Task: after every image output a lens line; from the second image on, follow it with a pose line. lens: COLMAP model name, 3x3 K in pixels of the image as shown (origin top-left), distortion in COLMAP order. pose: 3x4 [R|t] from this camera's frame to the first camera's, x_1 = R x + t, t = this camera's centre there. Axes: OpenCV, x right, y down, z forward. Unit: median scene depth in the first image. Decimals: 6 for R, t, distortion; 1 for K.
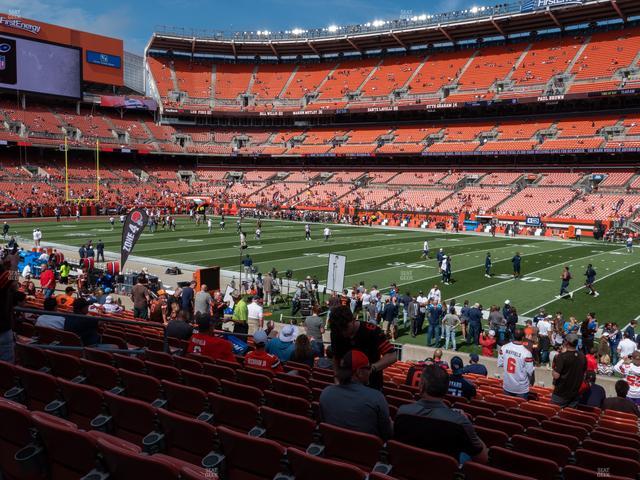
lens RADIAL K [[592.1, 0, 323.3], [0, 592.1, 237.9], [0, 0, 1]] dist [0.008623, 0.000000]
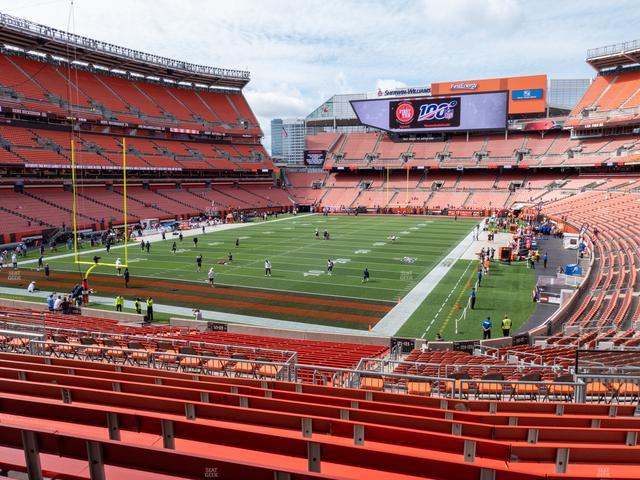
lens RADIAL K [[523.1, 0, 318.8], [0, 523.1, 231.5], [0, 0, 1]] dist [-0.009695, 0.040785]
pose [[0.231673, 0.081068, -0.969410, 0.656278], [-0.082301, 0.994582, 0.063504, -0.041469], [0.969306, 0.065072, 0.237090, 0.320774]]
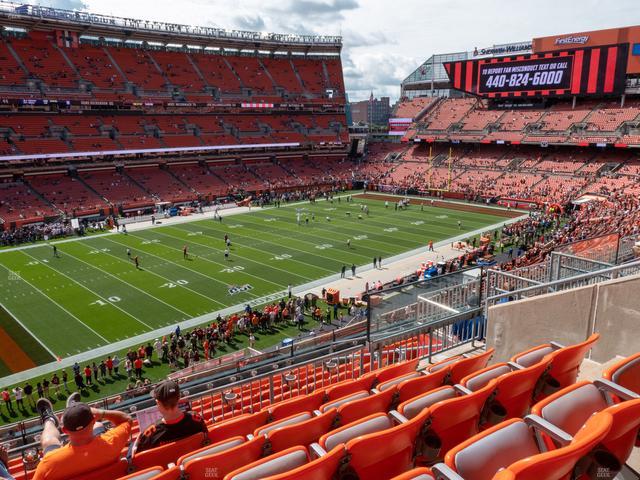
lens RADIAL K [[523.1, 0, 316.8], [0, 523.1, 230.9], [0, 0, 1]] dist [-0.009695, 0.040785]
pose [[-0.179651, 0.191027, -0.965005, 0.642384], [-0.084215, 0.974377, 0.208561, -0.142049], [0.980119, 0.118736, -0.158960, 0.639603]]
